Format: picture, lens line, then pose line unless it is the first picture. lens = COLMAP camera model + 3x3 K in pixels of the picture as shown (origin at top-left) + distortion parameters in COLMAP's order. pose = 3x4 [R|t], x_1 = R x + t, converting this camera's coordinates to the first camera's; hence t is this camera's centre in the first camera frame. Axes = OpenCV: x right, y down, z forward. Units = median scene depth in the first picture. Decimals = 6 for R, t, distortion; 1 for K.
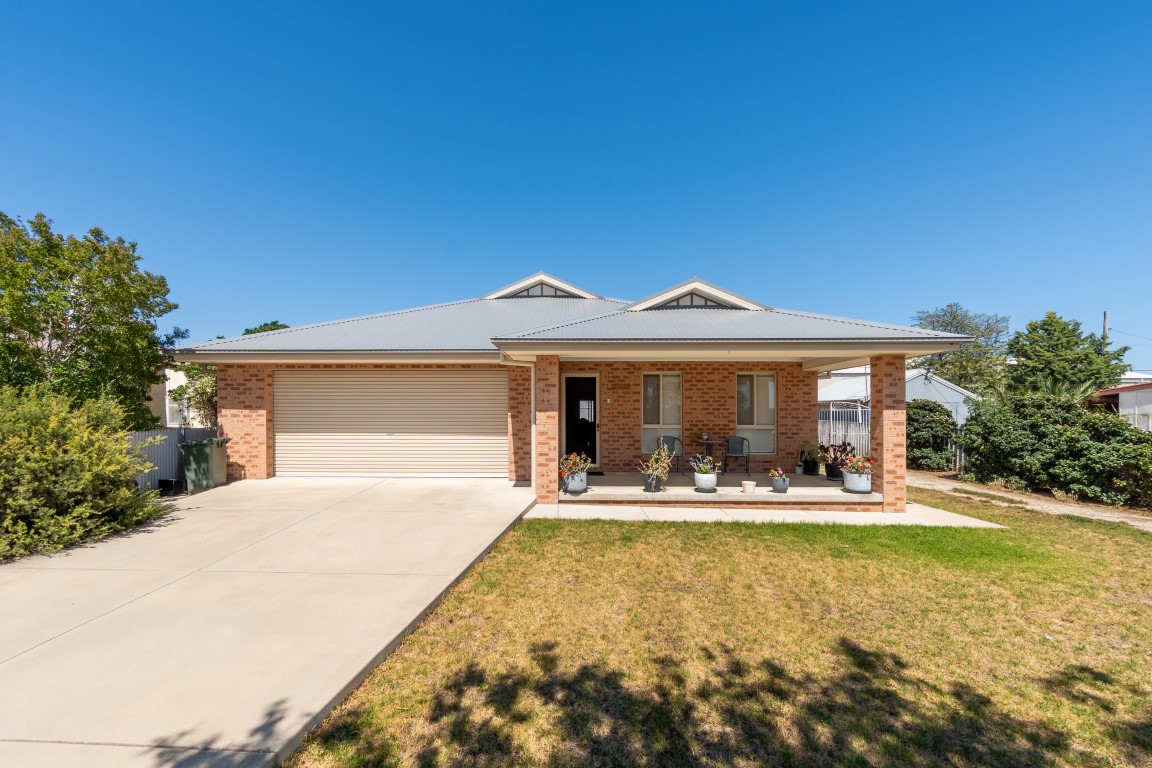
lens RADIAL K [[510.1, 0, 579.6], [0, 510.1, 419.1], [0, 0, 1]] dist [-0.002022, 0.000389]
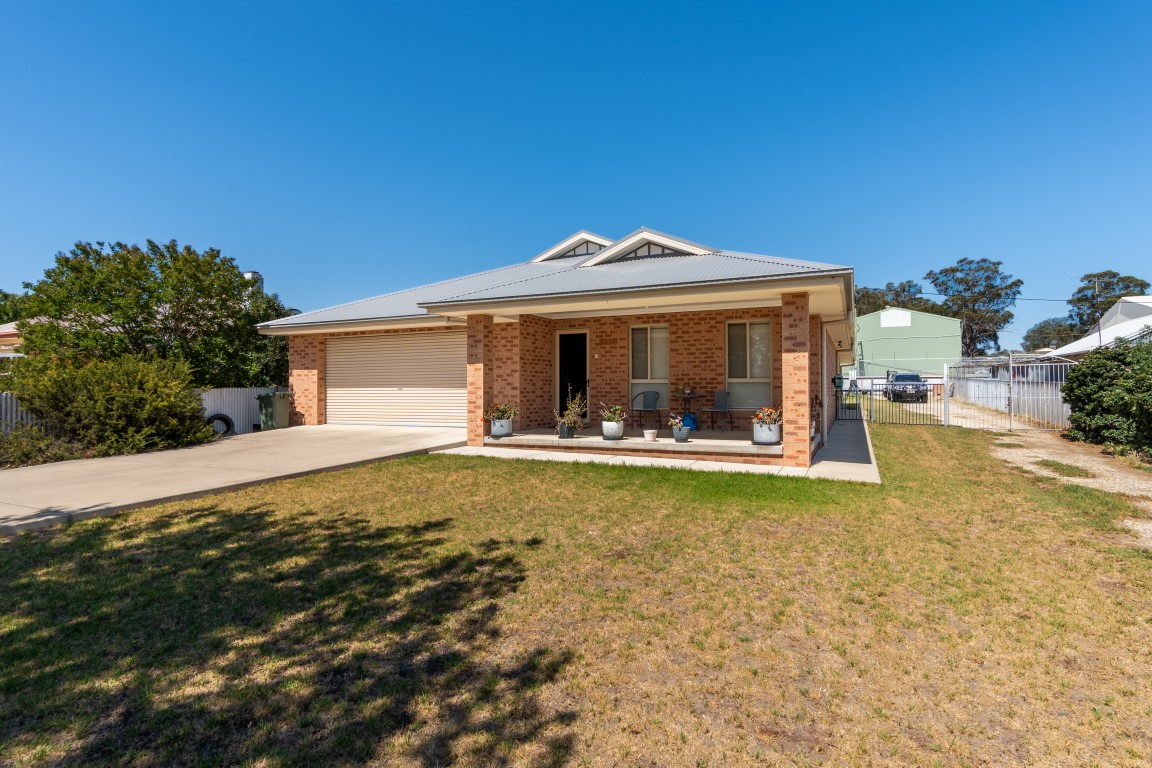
lens RADIAL K [[596.4, 0, 576.0], [0, 596.4, 384.0], [0, 0, 1]] dist [0.004067, 0.000137]
pose [[0.921415, -0.010166, -0.388446, 0.541264], [0.005399, 0.999896, -0.013362, 0.039128], [0.388542, 0.010215, 0.921374, -0.107312]]
